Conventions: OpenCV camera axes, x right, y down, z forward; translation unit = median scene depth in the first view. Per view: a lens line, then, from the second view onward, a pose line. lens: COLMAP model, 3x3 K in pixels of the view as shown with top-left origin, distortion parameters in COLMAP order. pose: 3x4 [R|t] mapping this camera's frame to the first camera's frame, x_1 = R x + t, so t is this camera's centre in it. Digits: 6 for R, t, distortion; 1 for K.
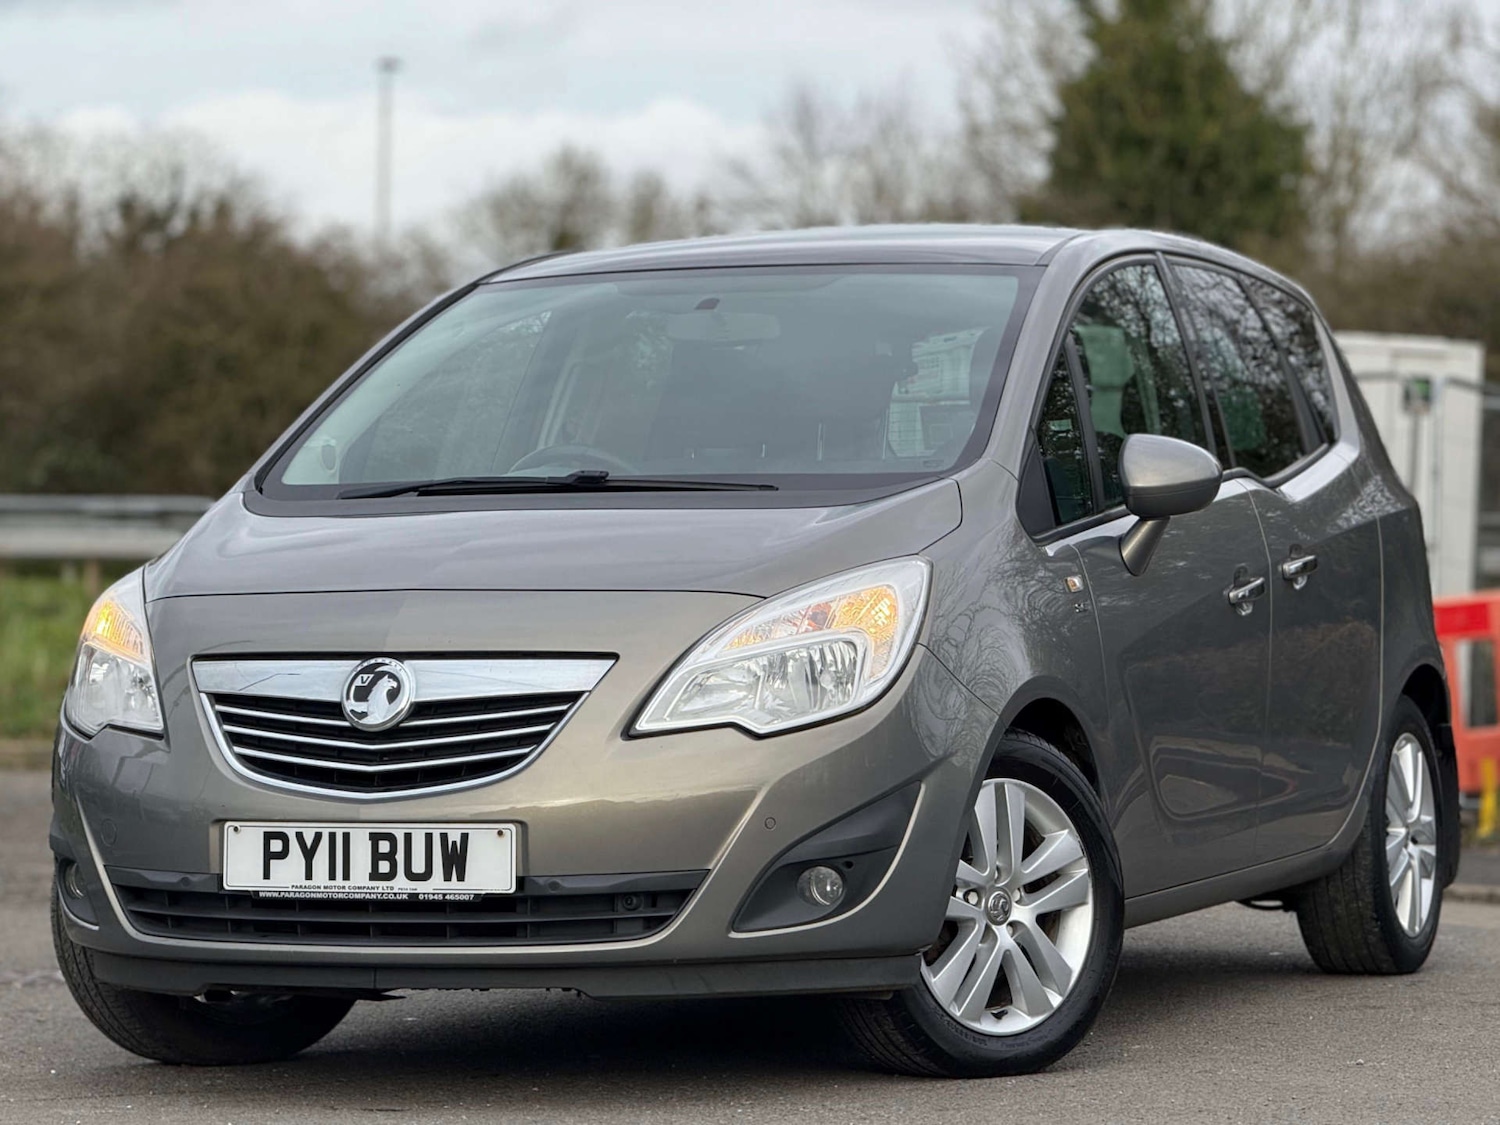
lens RADIAL K [[5226.0, 0, 766.3], [0, 5226.0, 573.8], [0, 0, 1]] dist [0.331523, 0.000000]
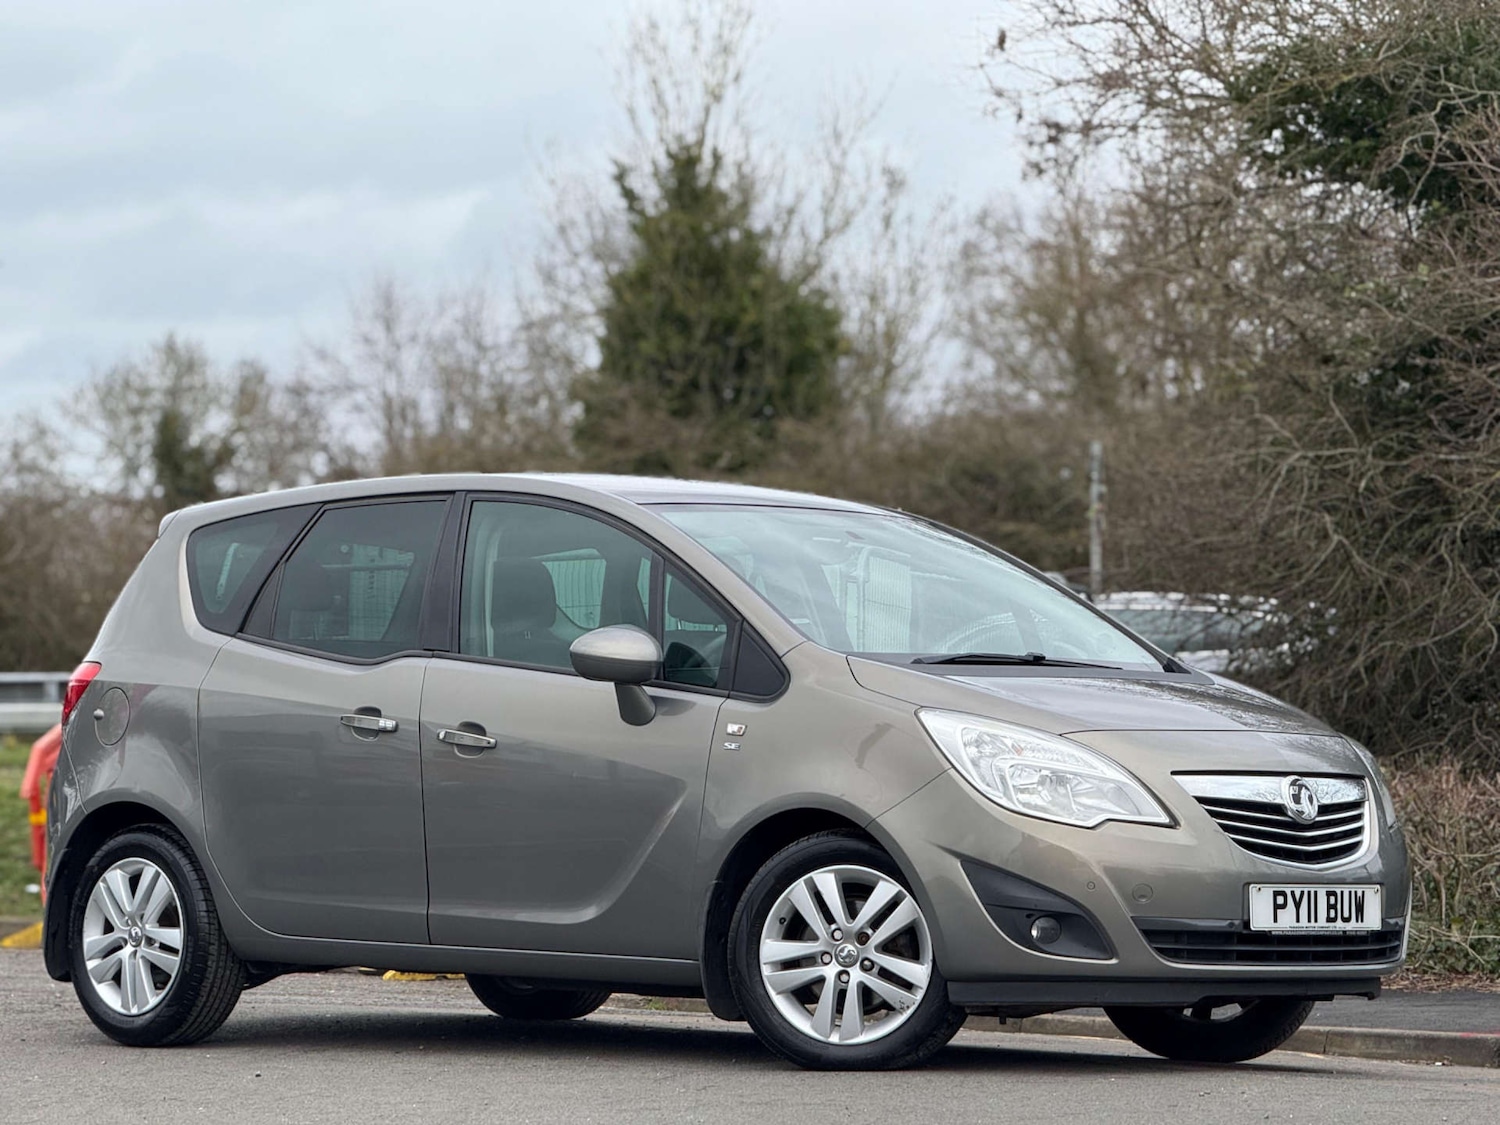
lens RADIAL K [[5226.0, 0, 747.0], [0, 5226.0, 562.7], [0, 0, 1]] dist [0.331523, 0.000000]
pose [[0.399062, 0.060645, 0.914916, -1.528378], [-0.013504, 0.998091, -0.060268, 0.048251], [-0.916824, 0.011696, 0.399119, 0.542967]]
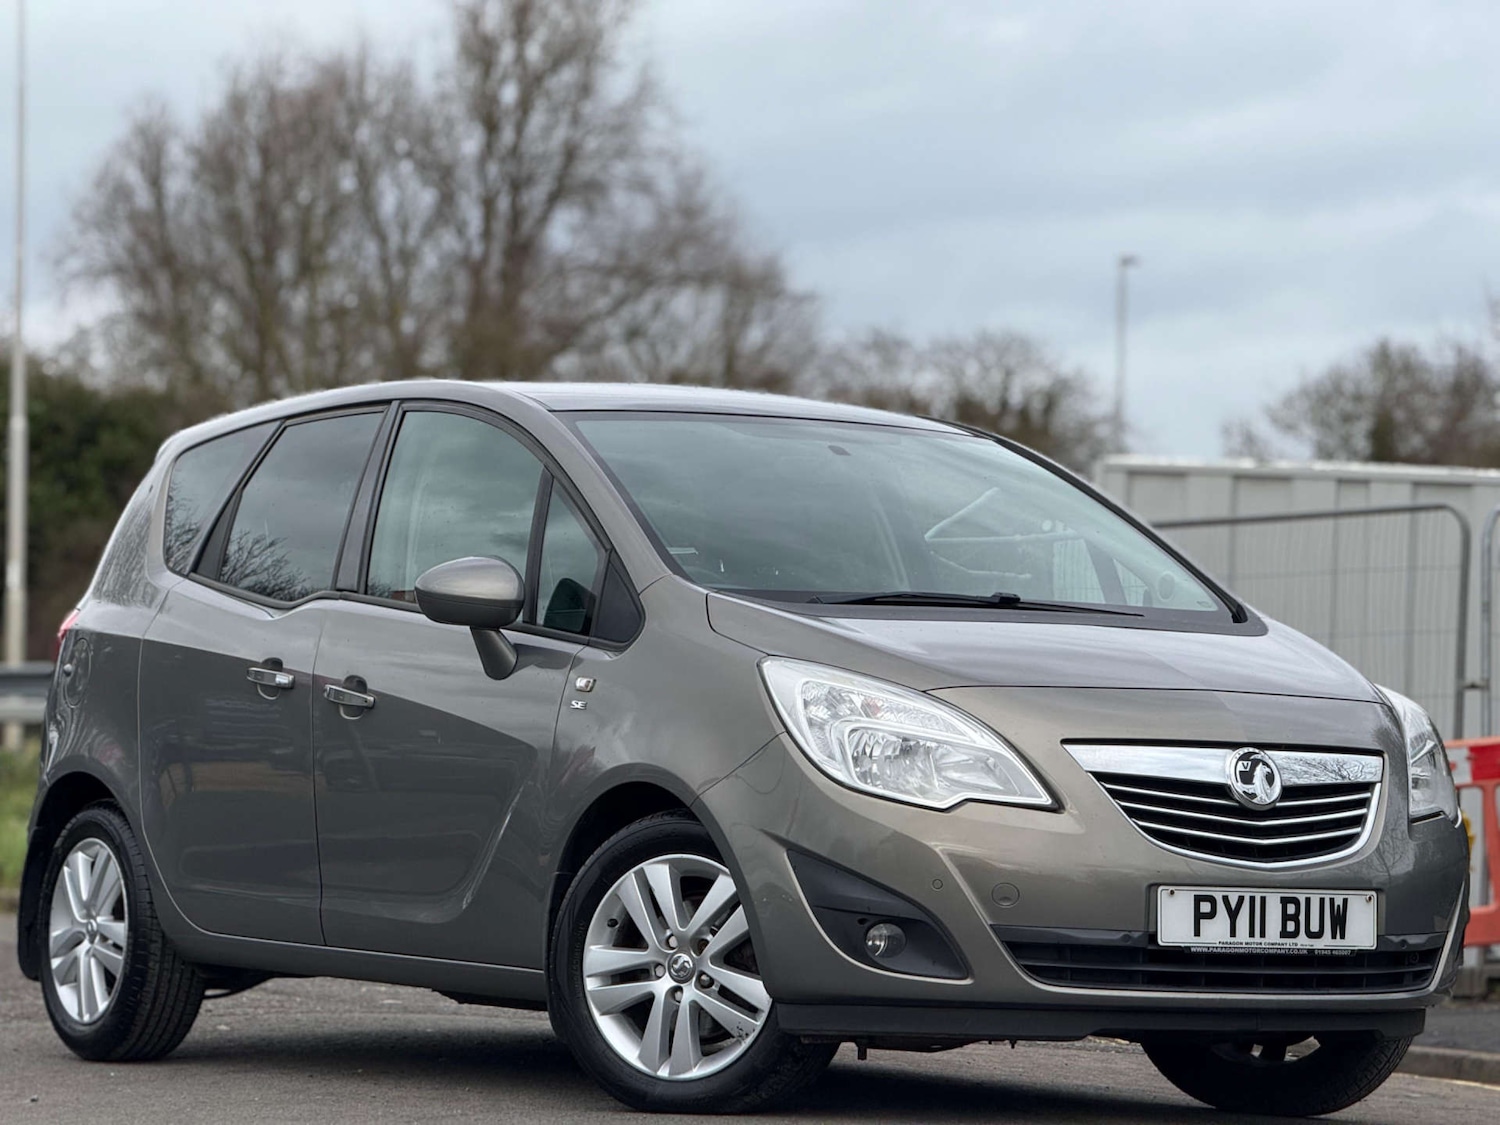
lens RADIAL K [[5226.0, 0, 754.4], [0, 5226.0, 551.2], [0, 0, 1]] dist [0.331523, 0.000000]
pose [[0.610659, 0.066365, 0.789108, -1.071752], [-0.030907, 0.997720, -0.059991, 0.046130], [-0.791290, 0.012245, 0.611318, 0.372704]]
